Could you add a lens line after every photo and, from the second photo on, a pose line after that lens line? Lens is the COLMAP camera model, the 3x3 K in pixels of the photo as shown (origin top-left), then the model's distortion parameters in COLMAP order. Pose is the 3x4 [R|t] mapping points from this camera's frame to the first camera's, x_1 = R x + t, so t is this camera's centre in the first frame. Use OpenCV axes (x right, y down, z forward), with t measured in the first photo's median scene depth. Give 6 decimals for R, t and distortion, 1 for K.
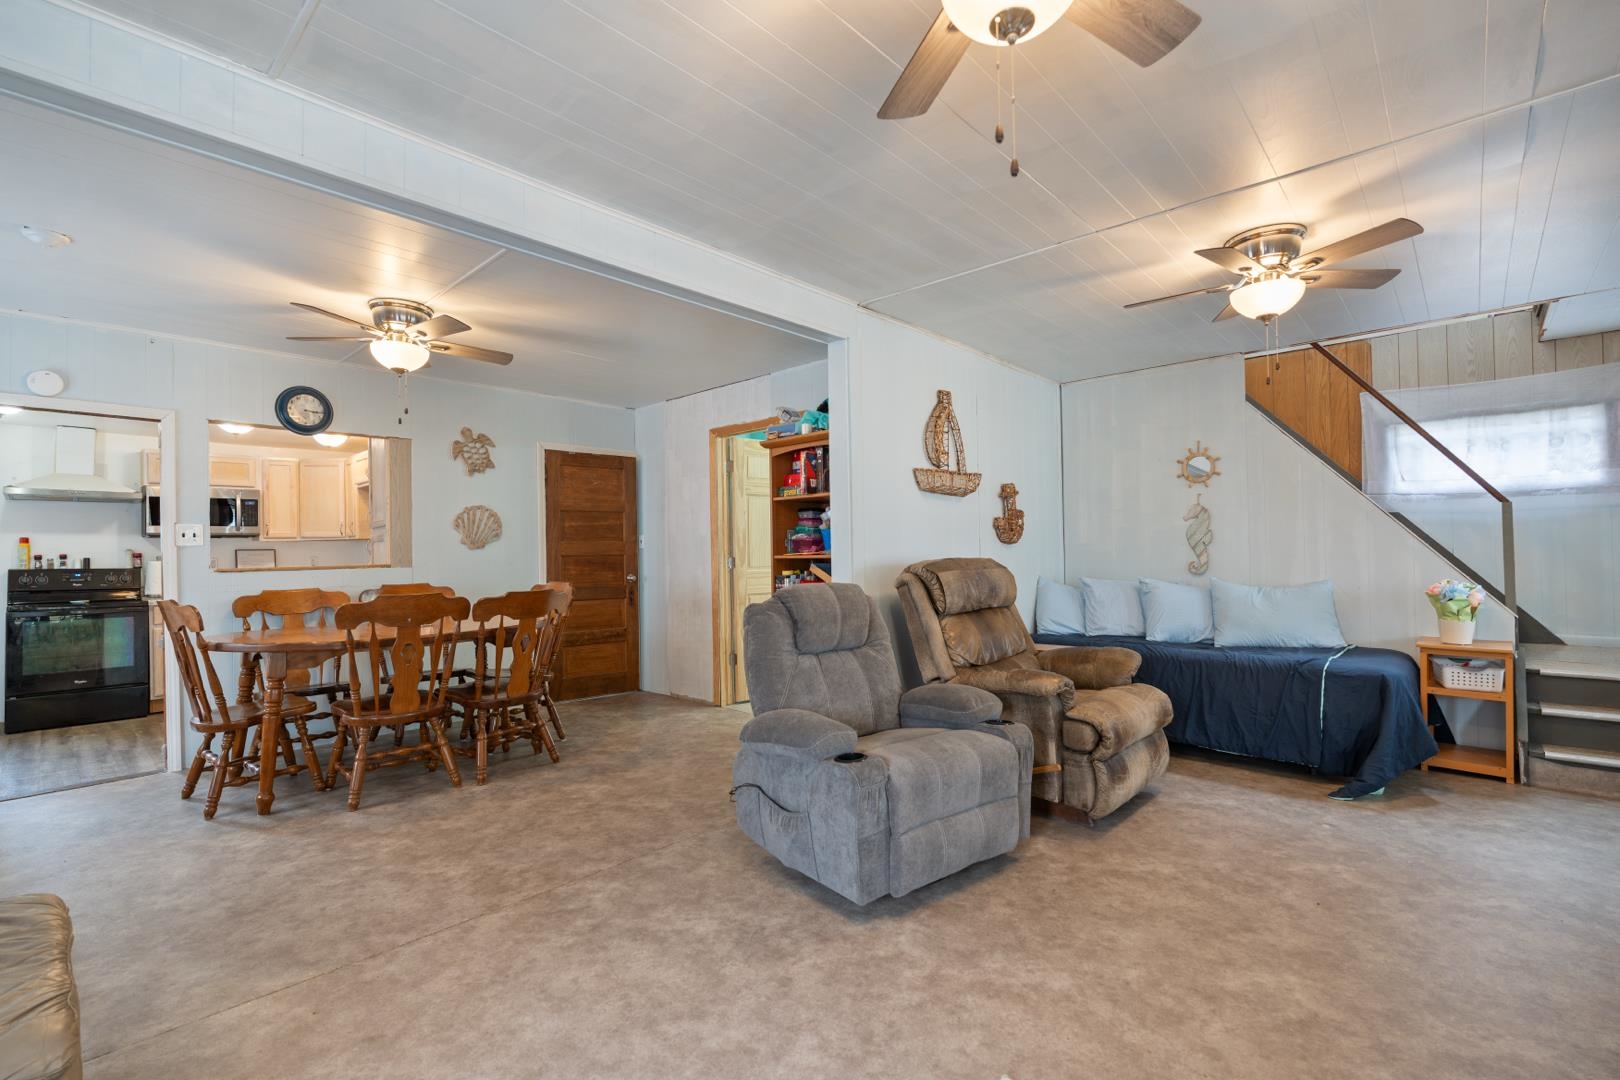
lens RADIAL K [[718.2, 0, 812.7], [0, 718.2, 550.3], [0, 0, 1]] dist [-0.002603, -0.000202]
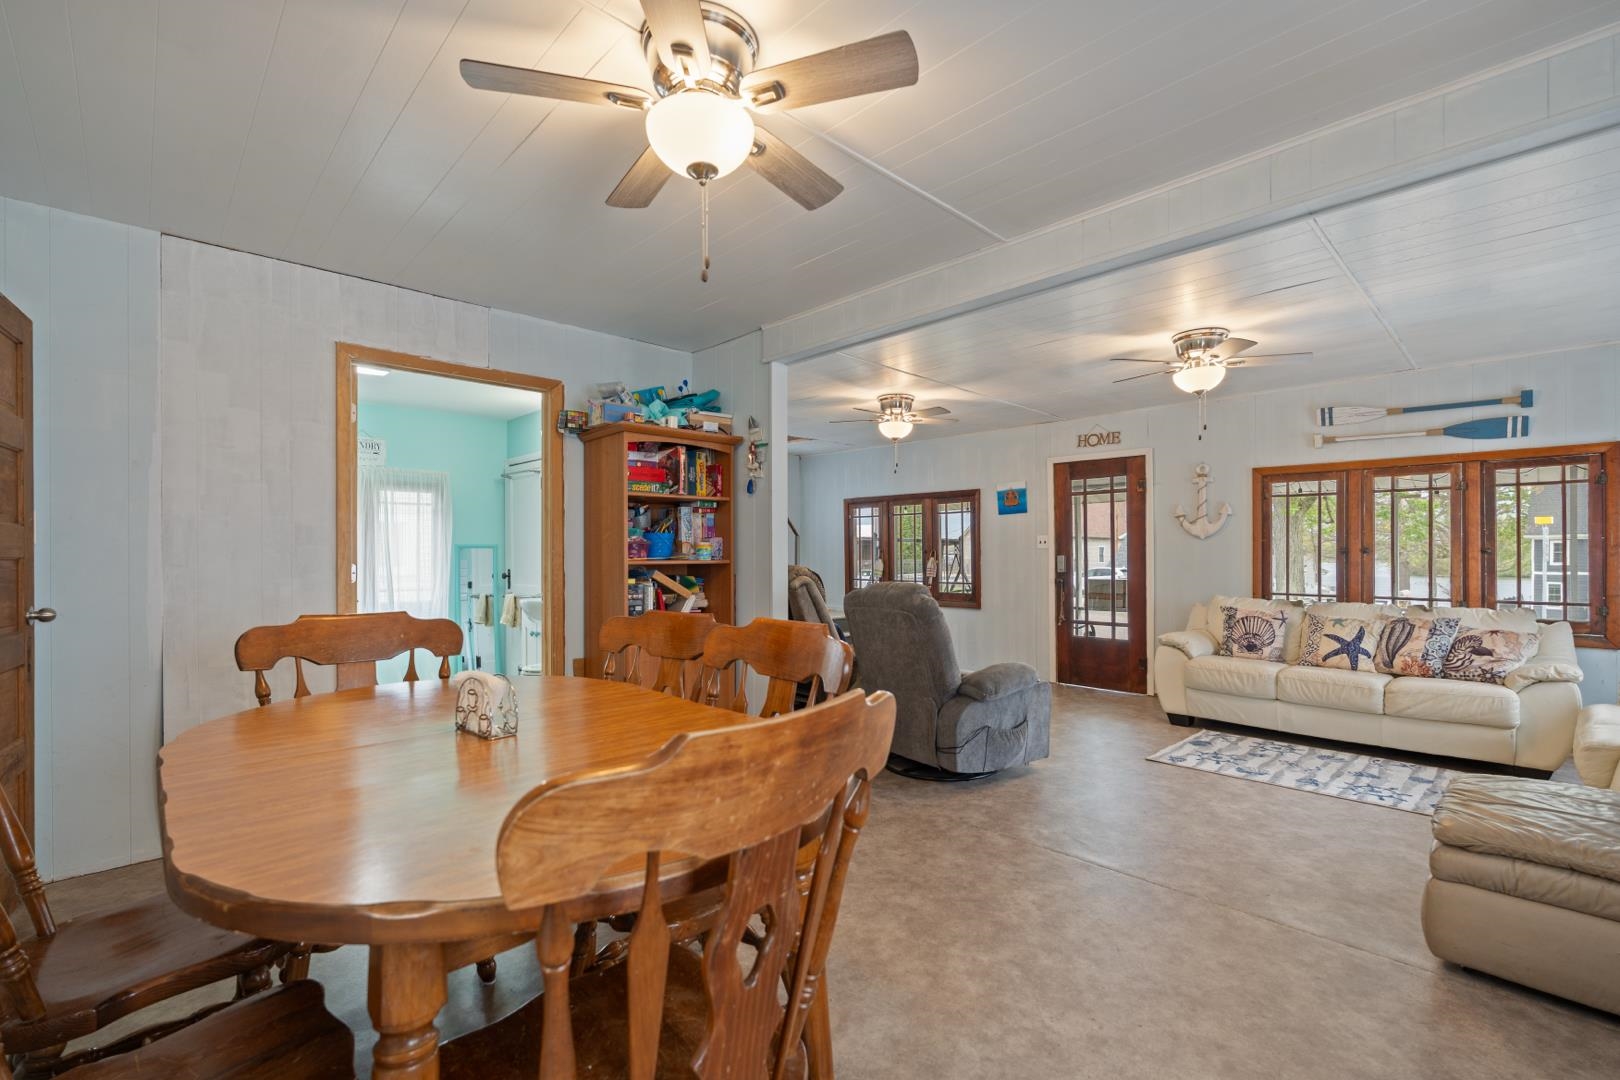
lens RADIAL K [[718.2, 0, 812.7], [0, 718.2, 550.3], [0, 0, 1]] dist [-0.002603, -0.000202]
pose [[0.062672, 0.022634, 0.997777, -1.257224], [-0.000506, 0.999743, -0.022647, 0.018860], [-0.998034, 0.000914, 0.062667, 1.056173]]
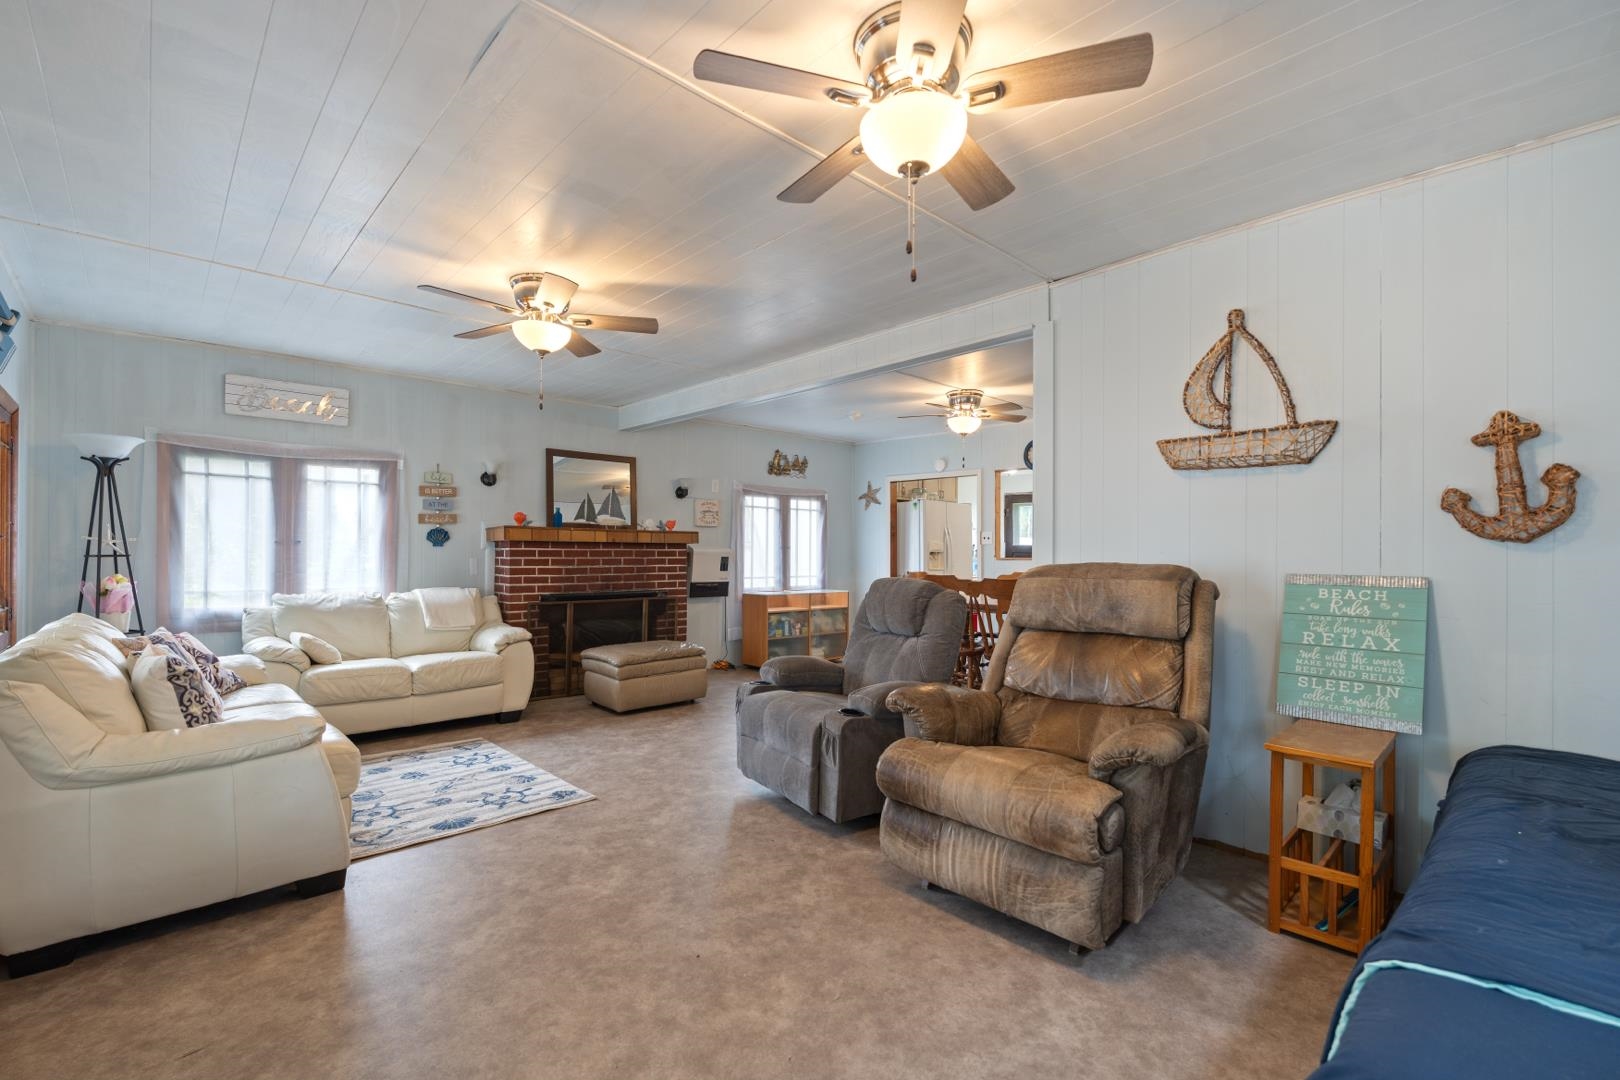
lens RADIAL K [[718.2, 0, 812.7], [0, 718.2, 550.3], [0, 0, 1]] dist [-0.002603, -0.000202]
pose [[-0.070567, 0.010176, -0.997455, 1.207295], [-0.004041, 0.999937, 0.010487, -0.011048], [0.997499, 0.004771, -0.070521, 0.923583]]
